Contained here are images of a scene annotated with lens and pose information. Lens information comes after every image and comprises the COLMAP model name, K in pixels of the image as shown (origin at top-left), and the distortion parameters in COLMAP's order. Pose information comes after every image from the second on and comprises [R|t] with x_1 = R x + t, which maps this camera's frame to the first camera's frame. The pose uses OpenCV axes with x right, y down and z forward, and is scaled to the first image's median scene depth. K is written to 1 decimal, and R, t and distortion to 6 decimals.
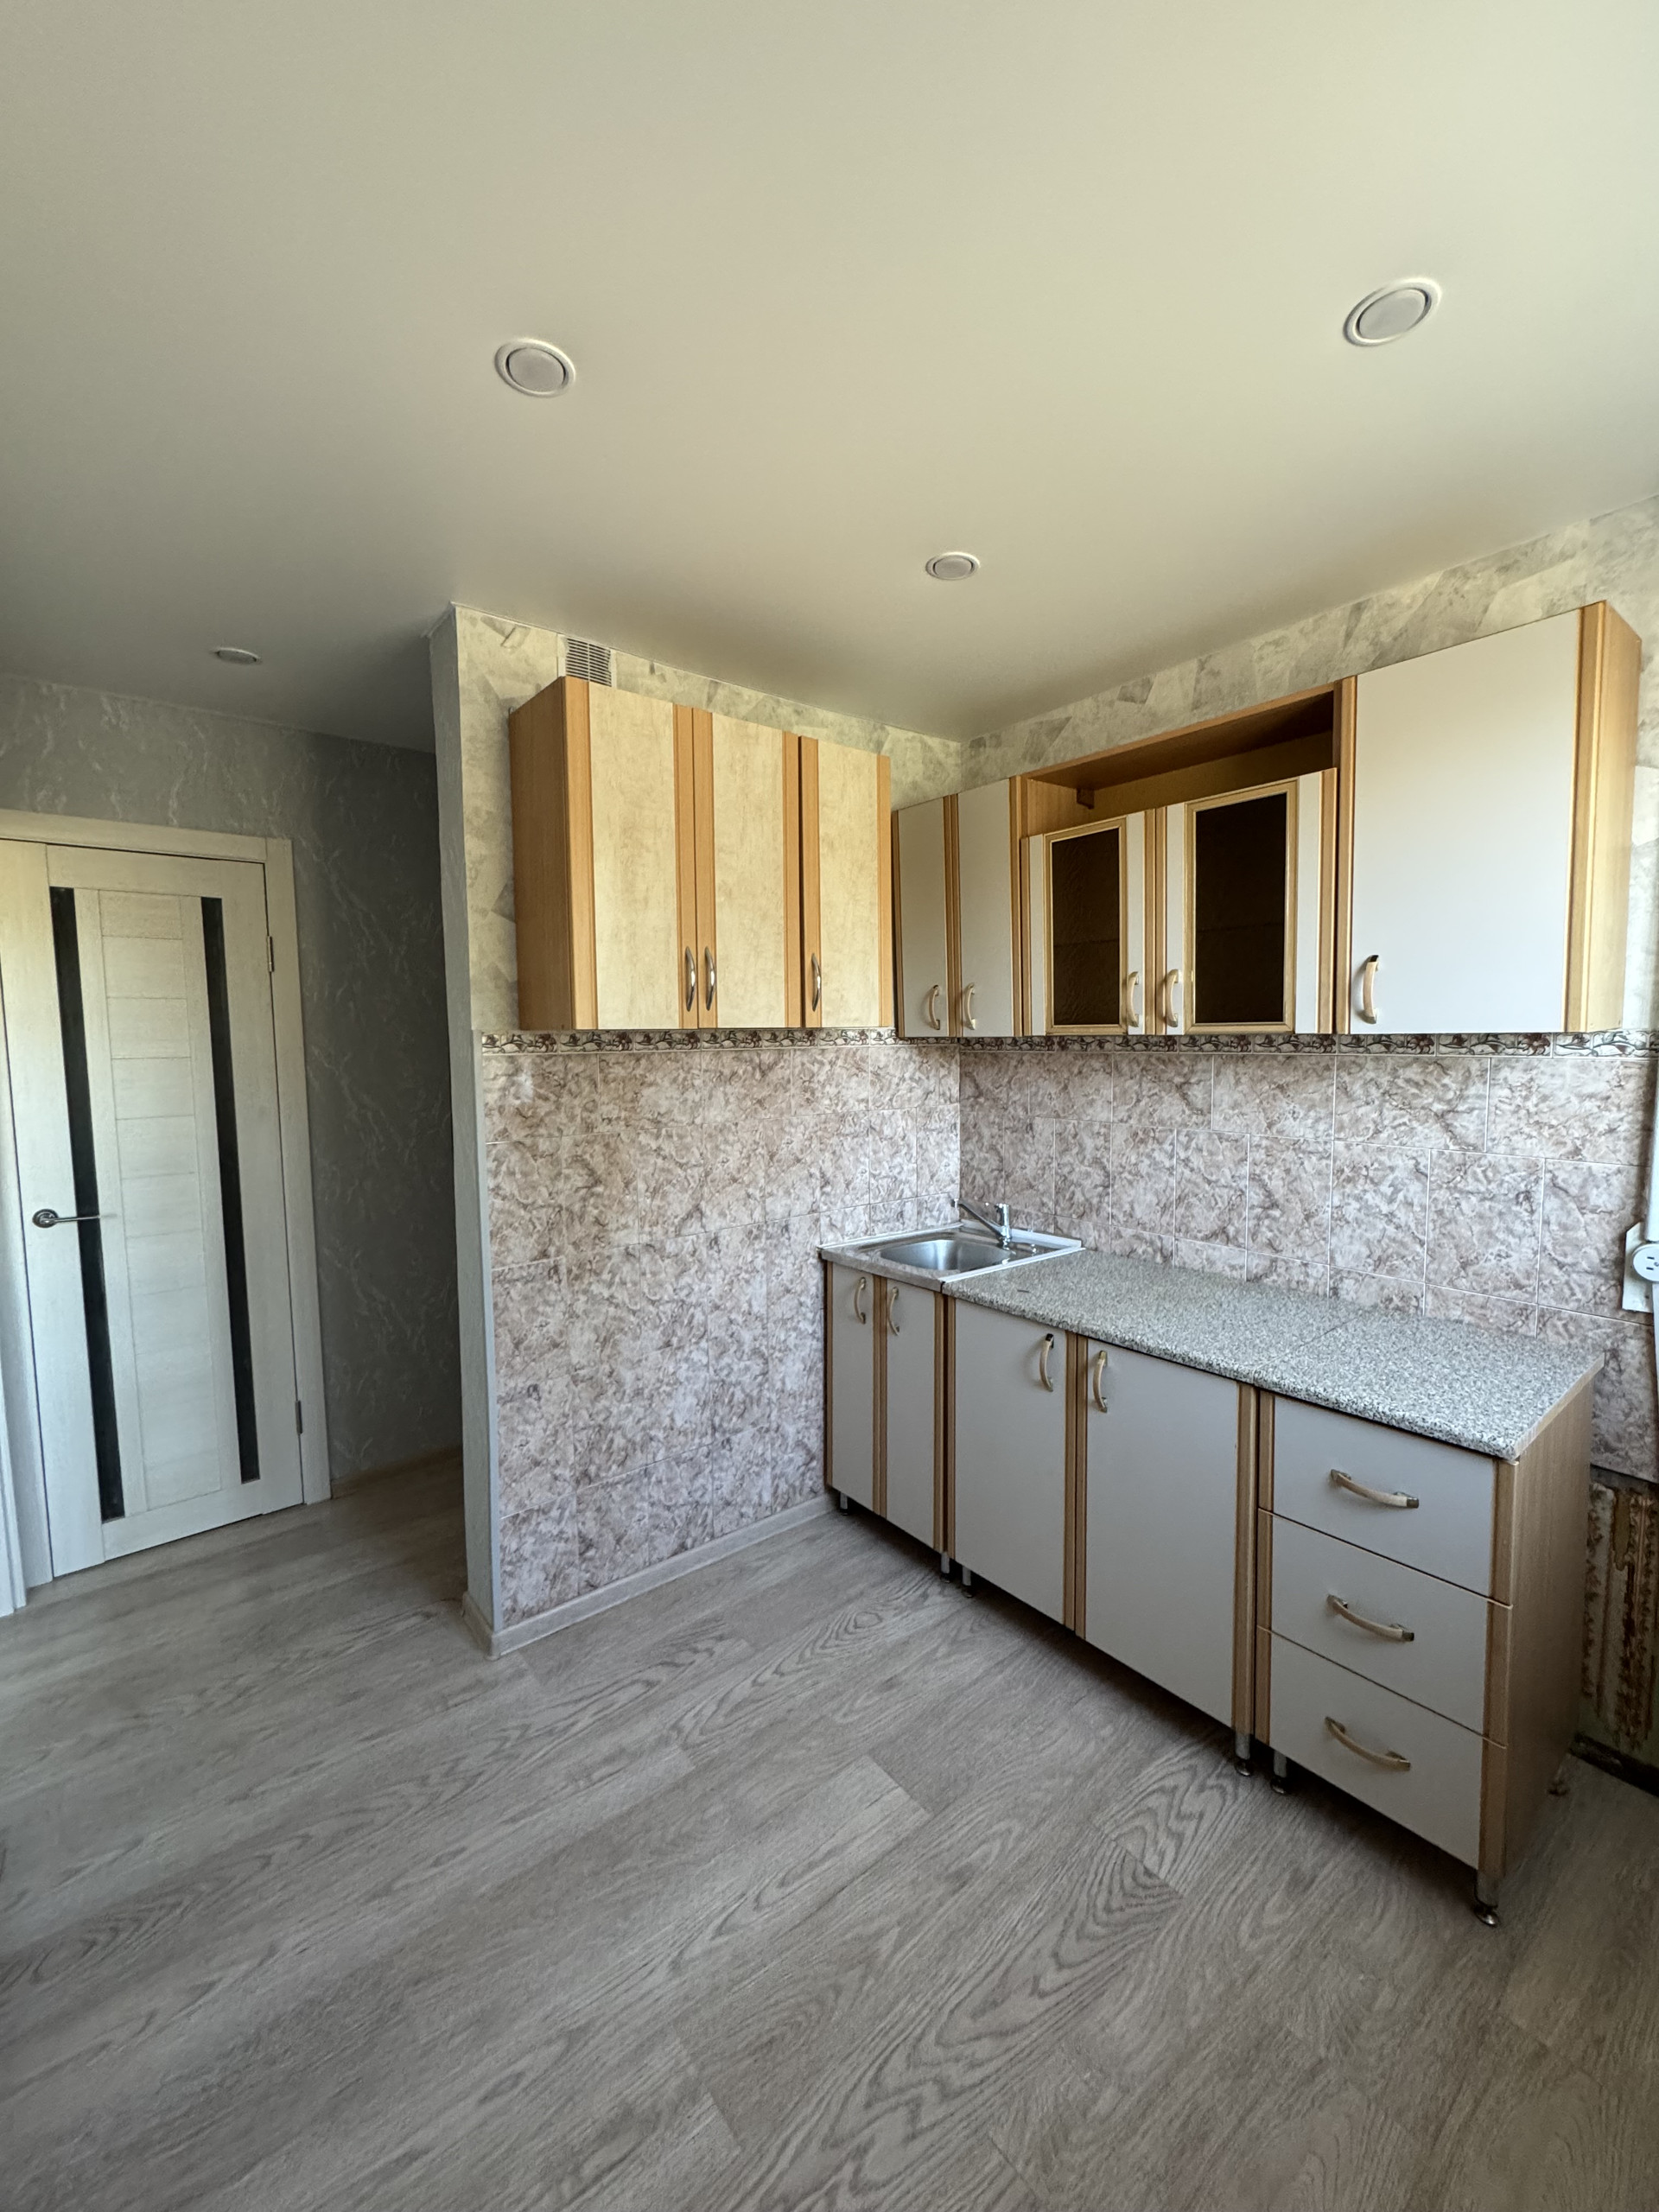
lens RADIAL K [[889.8, 0, 839.8], [0, 889.8, 1103.4], [0, 0, 1]] dist [0.000494, 0.000042]
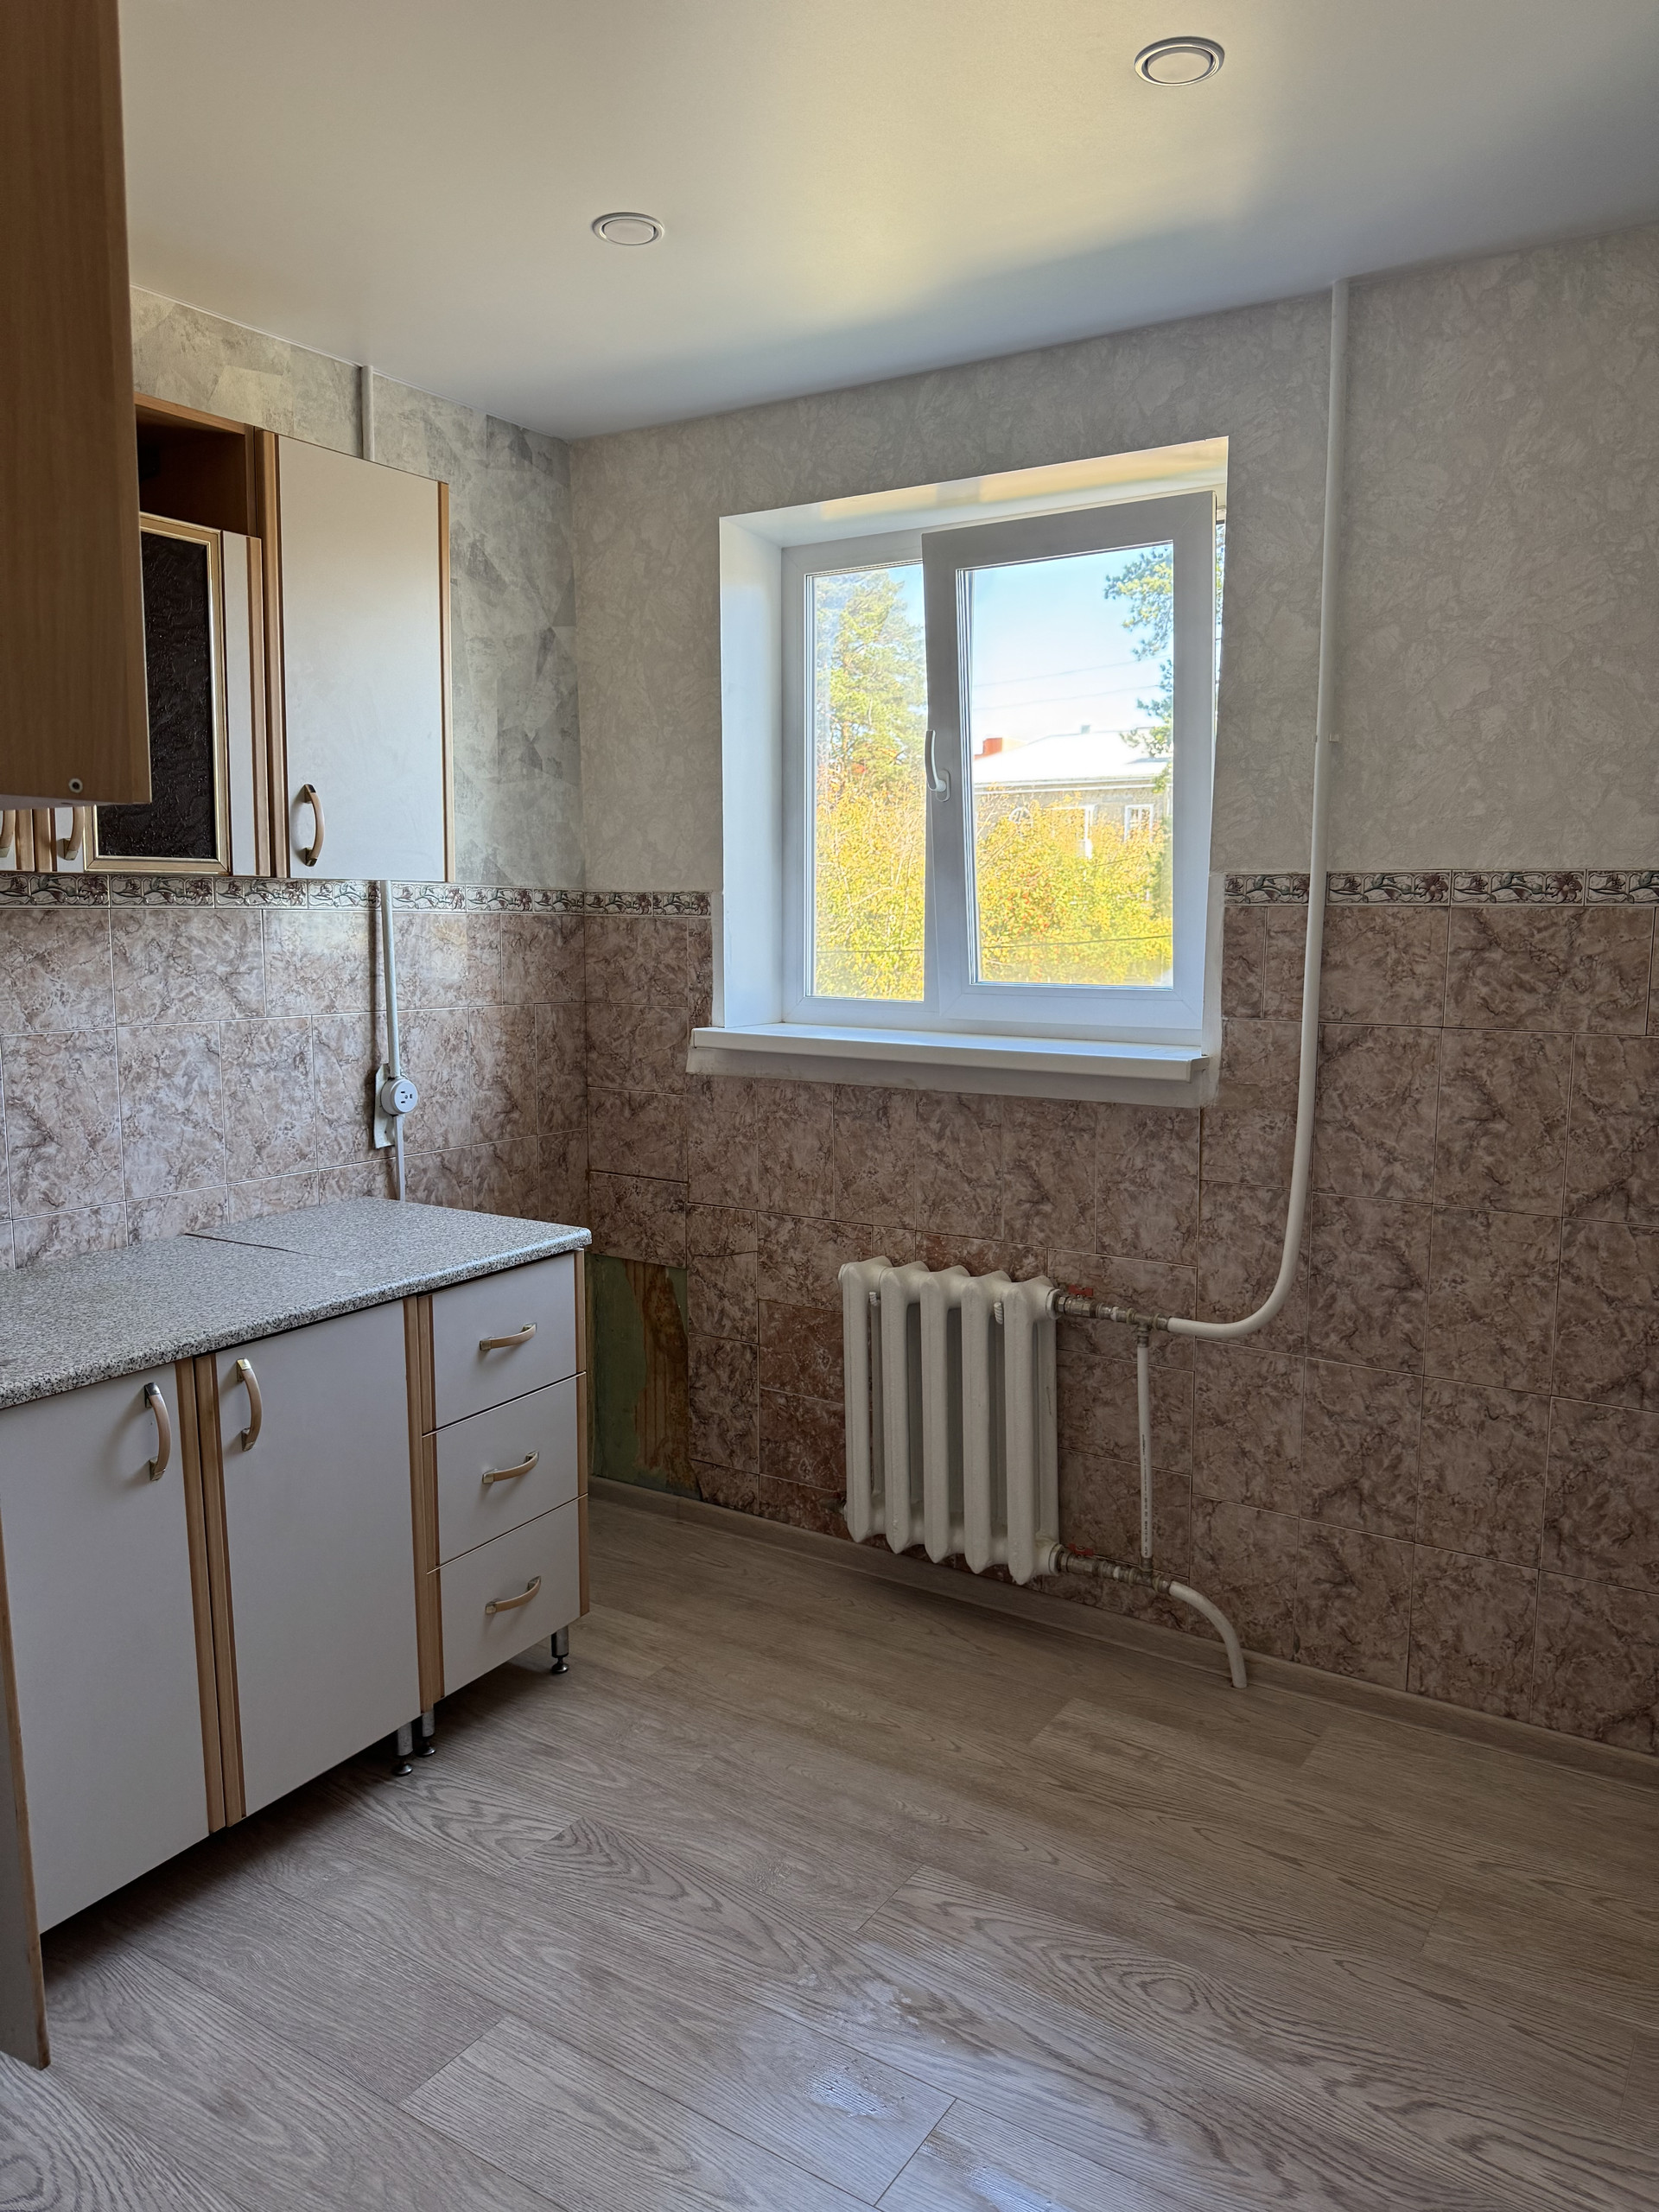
lens RADIAL K [[1591.3, 0, 829.5], [0, 1591.3, 1106.0], [0, 0, 1]] dist [0.029140, -0.003958]
pose [[-0.314731, -0.108132, 0.943001, -0.917005], [0.074649, 0.987593, 0.138160, -0.033522], [-0.946241, 0.113878, -0.302754, 0.916841]]
